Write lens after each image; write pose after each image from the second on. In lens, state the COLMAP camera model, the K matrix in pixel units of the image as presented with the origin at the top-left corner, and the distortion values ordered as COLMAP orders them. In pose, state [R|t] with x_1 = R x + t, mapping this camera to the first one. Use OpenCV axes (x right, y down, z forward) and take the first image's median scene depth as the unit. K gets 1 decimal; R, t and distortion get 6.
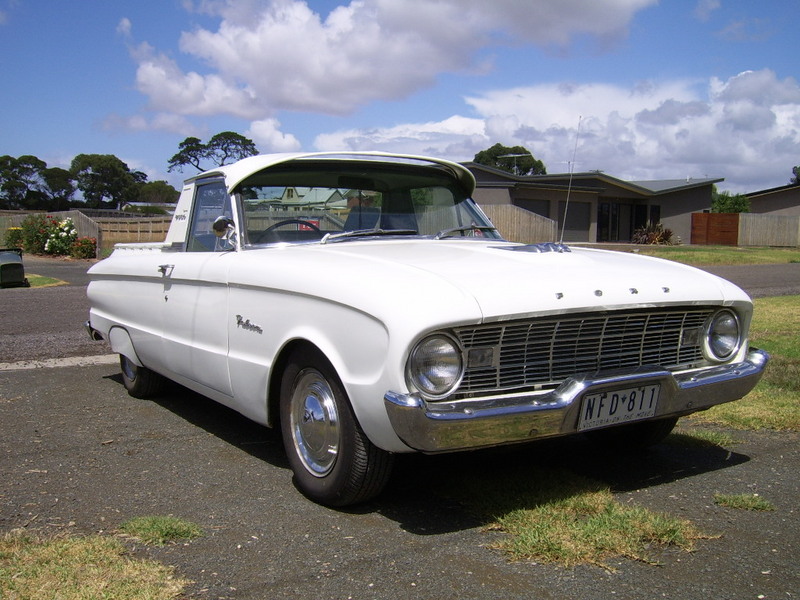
lens RADIAL K [[823.0, 0, 399.8], [0, 823.0, 318.3], [0, 0, 1]] dist [-0.155408, 0.011784]
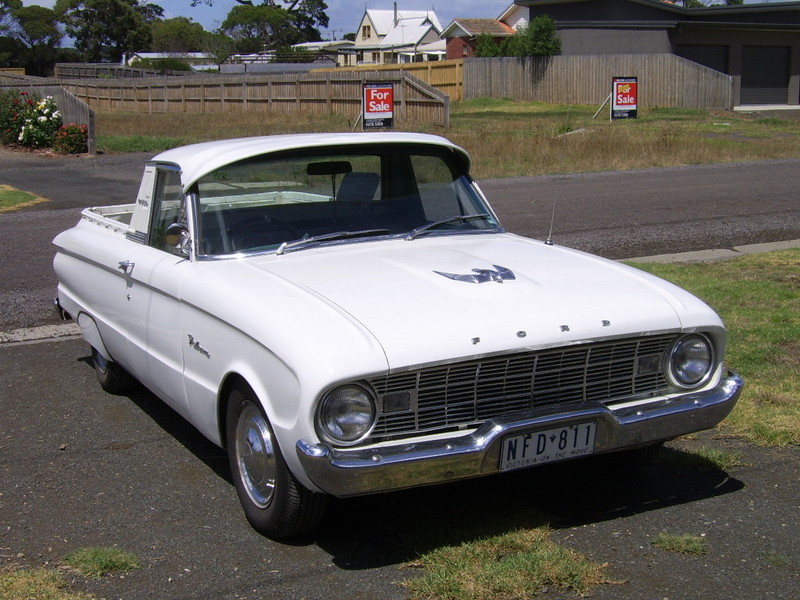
lens RADIAL K [[1180.0, 0, 400.0], [0, 1180.0, 300.0], [0, 0, 1]] dist [-0.135971, -0.000610]
pose [[0.993936, -0.007849, -0.109681, 0.231689], [0.016358, 0.996904, 0.076902, -0.168805], [0.108738, -0.078229, 0.990988, -0.396045]]
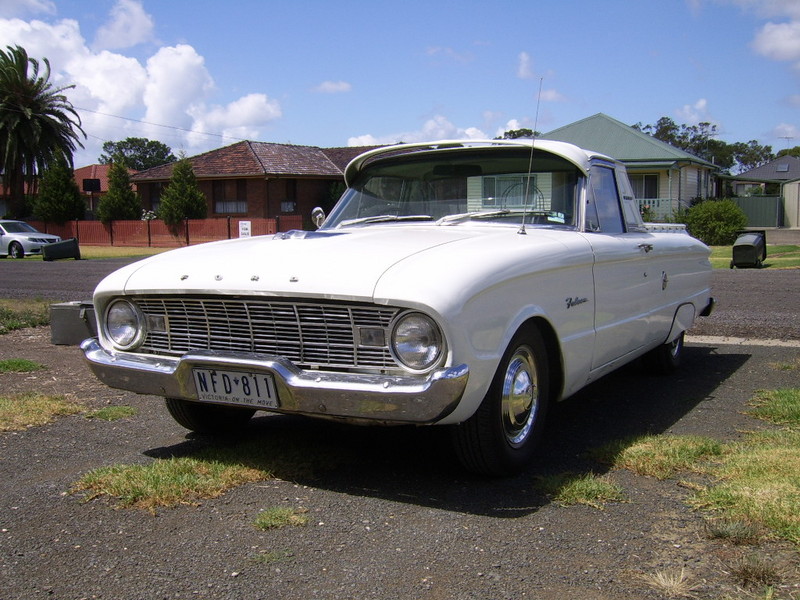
lens RADIAL K [[823.0, 0, 399.8], [0, 823.0, 318.3], [0, 0, 1]] dist [-0.155408, 0.011784]
pose [[0.511493, 0.094117, -0.854118, 1.180384], [-0.070952, 0.995215, 0.067175, -0.061427], [0.856353, 0.026242, 0.515723, 0.592515]]
